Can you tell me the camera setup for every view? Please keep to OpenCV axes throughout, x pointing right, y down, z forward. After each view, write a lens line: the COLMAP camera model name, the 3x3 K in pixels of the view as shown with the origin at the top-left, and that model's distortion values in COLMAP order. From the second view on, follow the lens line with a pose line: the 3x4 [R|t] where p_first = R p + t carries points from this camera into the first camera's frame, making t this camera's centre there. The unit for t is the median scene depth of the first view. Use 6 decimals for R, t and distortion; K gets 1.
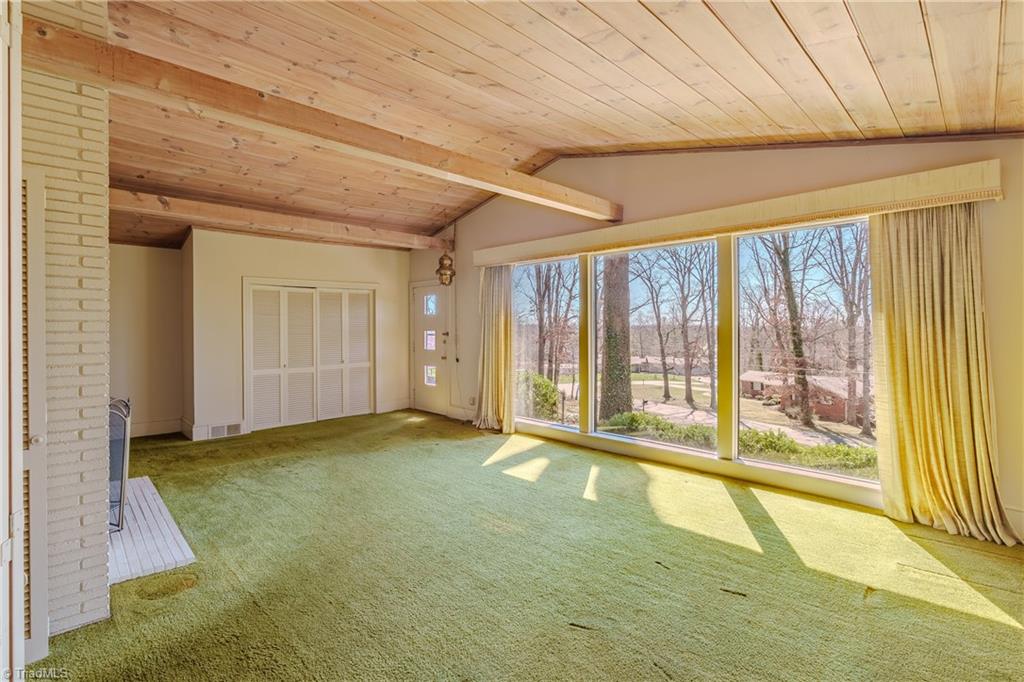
lens RADIAL K [[474.5, 0, 515.1], [0, 474.5, 336.8], [0, 0, 1]] dist [-0.004931, 0.001257]
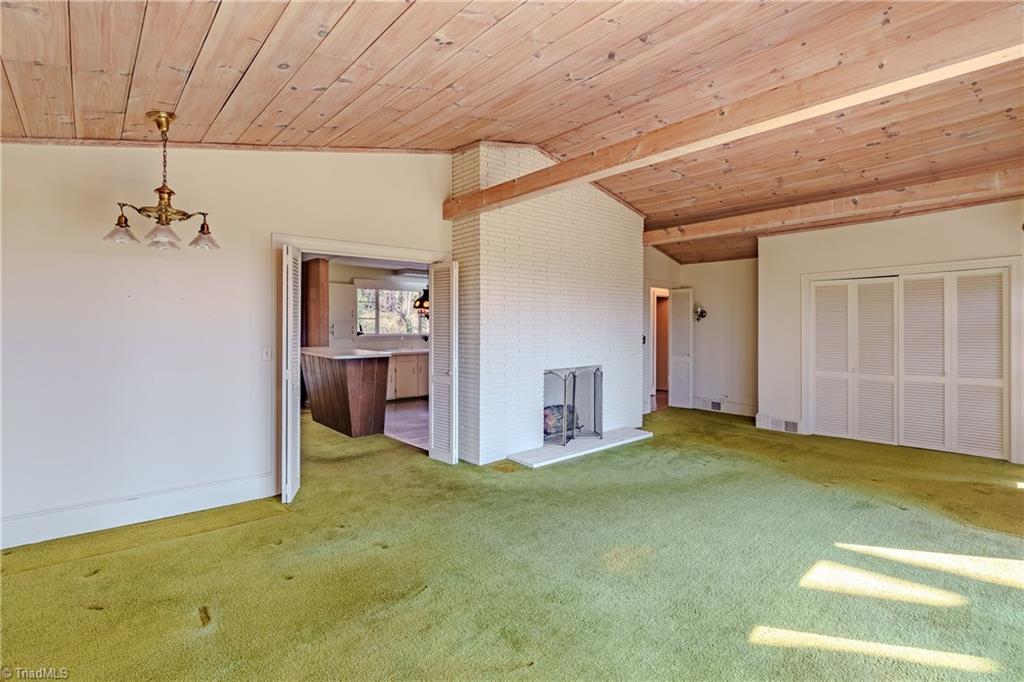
lens RADIAL K [[474.5, 0, 511.1], [0, 474.5, 334.3], [0, 0, 1]] dist [-0.004931, 0.001257]
pose [[-0.043445, 0.019301, -0.998869, 0.476772], [-0.018432, 0.999628, 0.020117, -0.012211], [0.998886, 0.019285, -0.043073, 0.477025]]
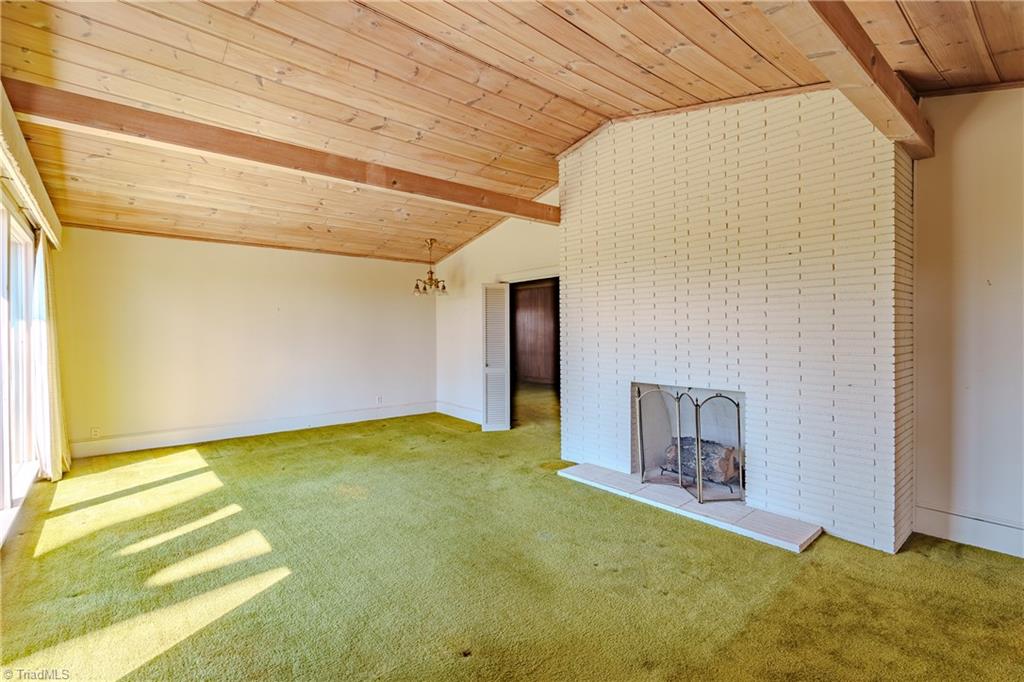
lens RADIAL K [[474.5, 0, 507.3], [0, 474.5, 336.6], [0, 0, 1]] dist [-0.004931, 0.001257]
pose [[-0.997372, 0.004830, 0.072292, -0.301470], [0.007134, 0.999474, 0.031649, -0.018245], [-0.072101, 0.032082, -0.996881, 1.251146]]
